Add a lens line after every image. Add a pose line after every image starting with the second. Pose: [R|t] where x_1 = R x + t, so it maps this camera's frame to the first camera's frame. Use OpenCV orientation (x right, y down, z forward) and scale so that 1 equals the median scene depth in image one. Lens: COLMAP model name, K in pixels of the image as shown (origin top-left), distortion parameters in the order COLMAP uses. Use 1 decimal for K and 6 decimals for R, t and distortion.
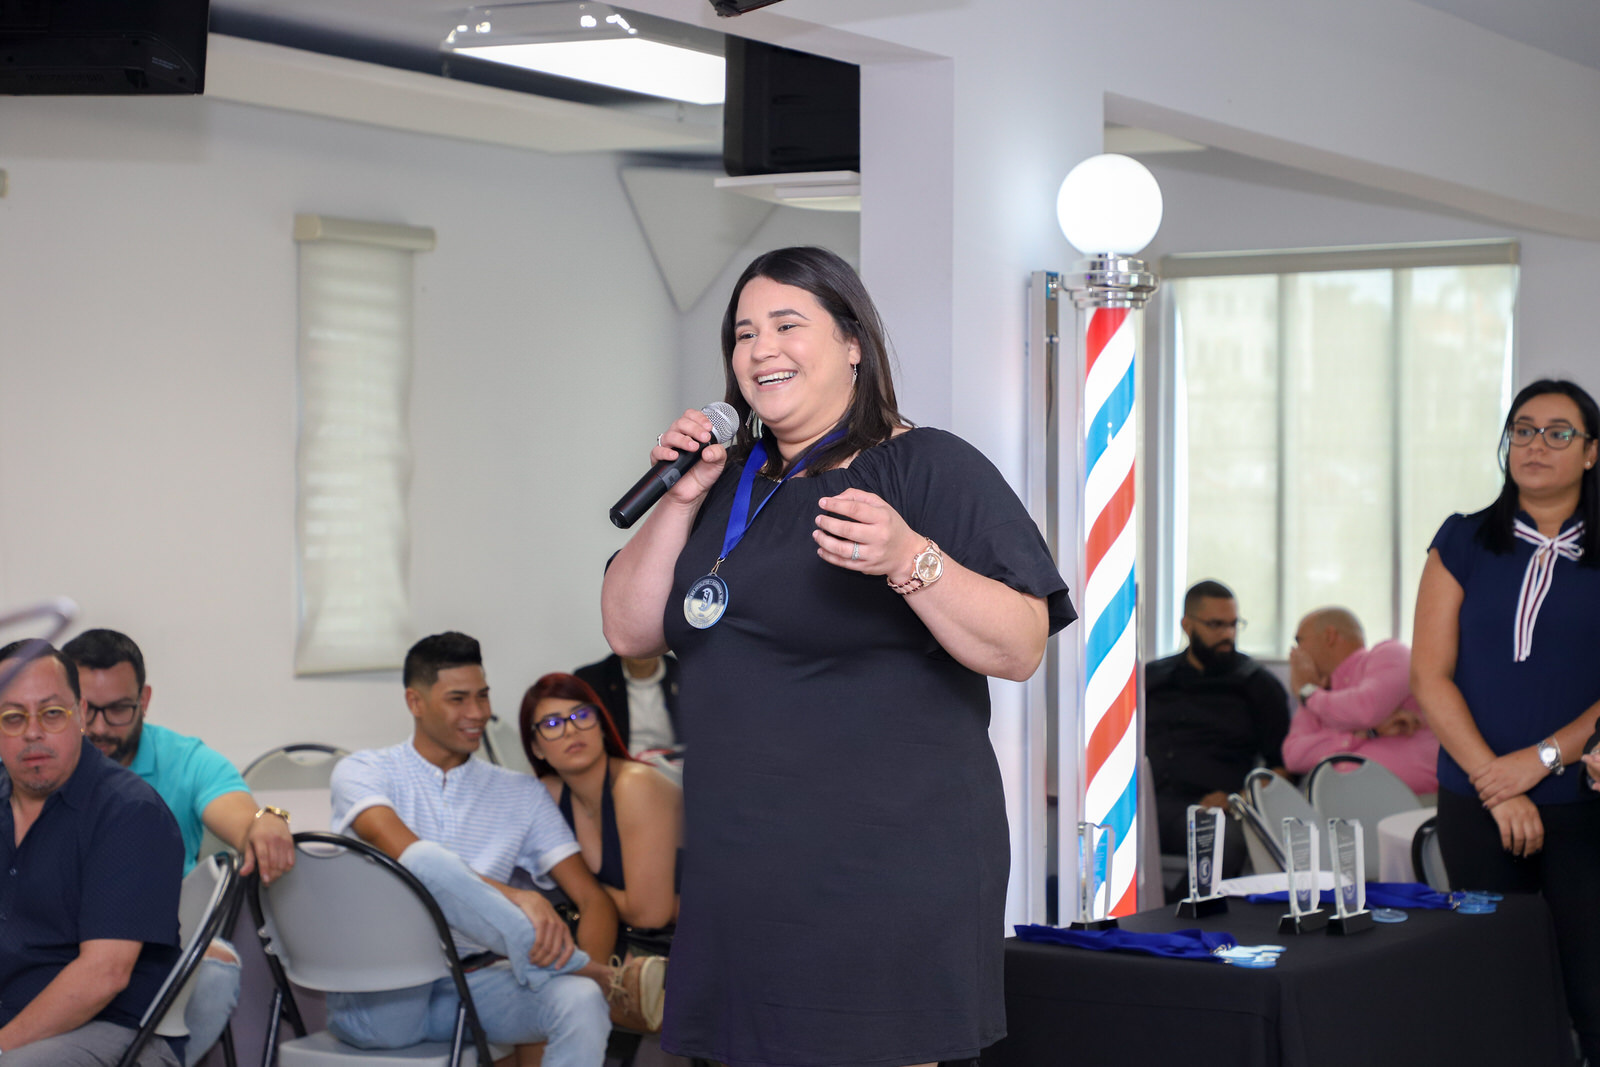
lens RADIAL K [[3315.8, 0, 800.0], [0, 3315.8, 533.5], [0, 0, 1]] dist [-0.017678, -0.018060]
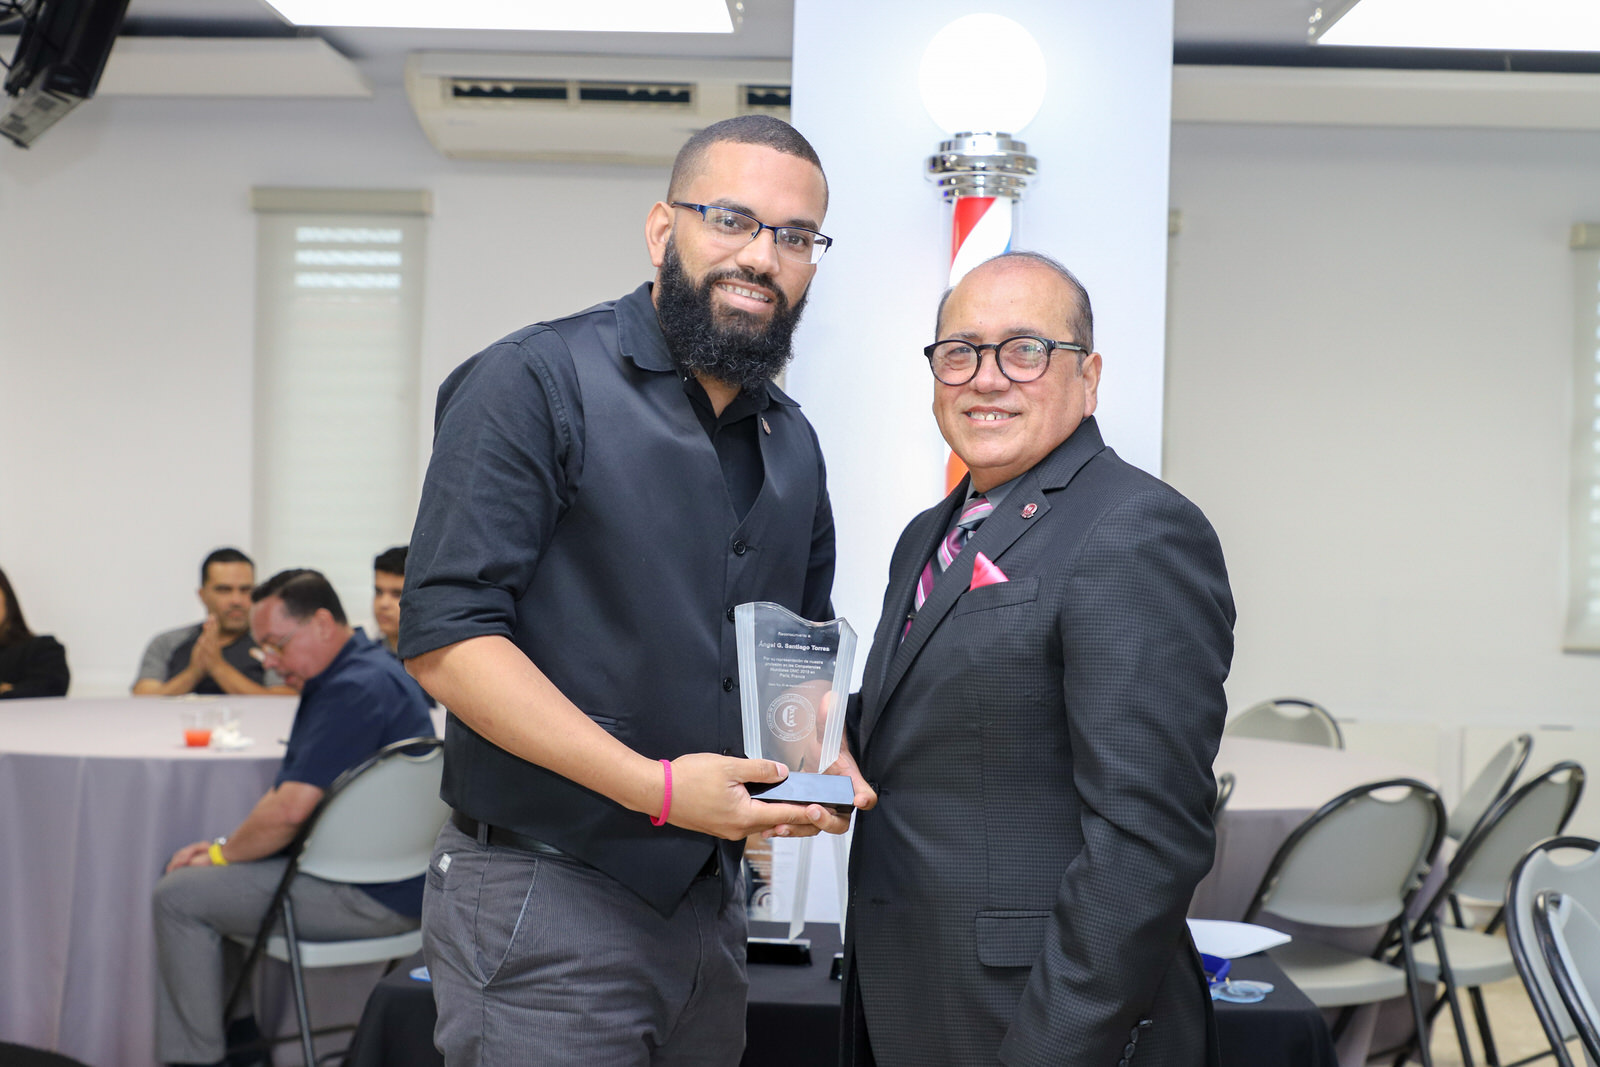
lens RADIAL K [[2224.1, 0, 800.0], [0, 2224.1, 533.5], [0, 0, 1]] dist [0.020156, -0.013384]
pose [[0.533344, 0.001404, -0.845897, 0.388036], [-0.012709, 0.999899, -0.006353, 0.015508], [0.845803, 0.014139, 0.533308, 0.469239]]
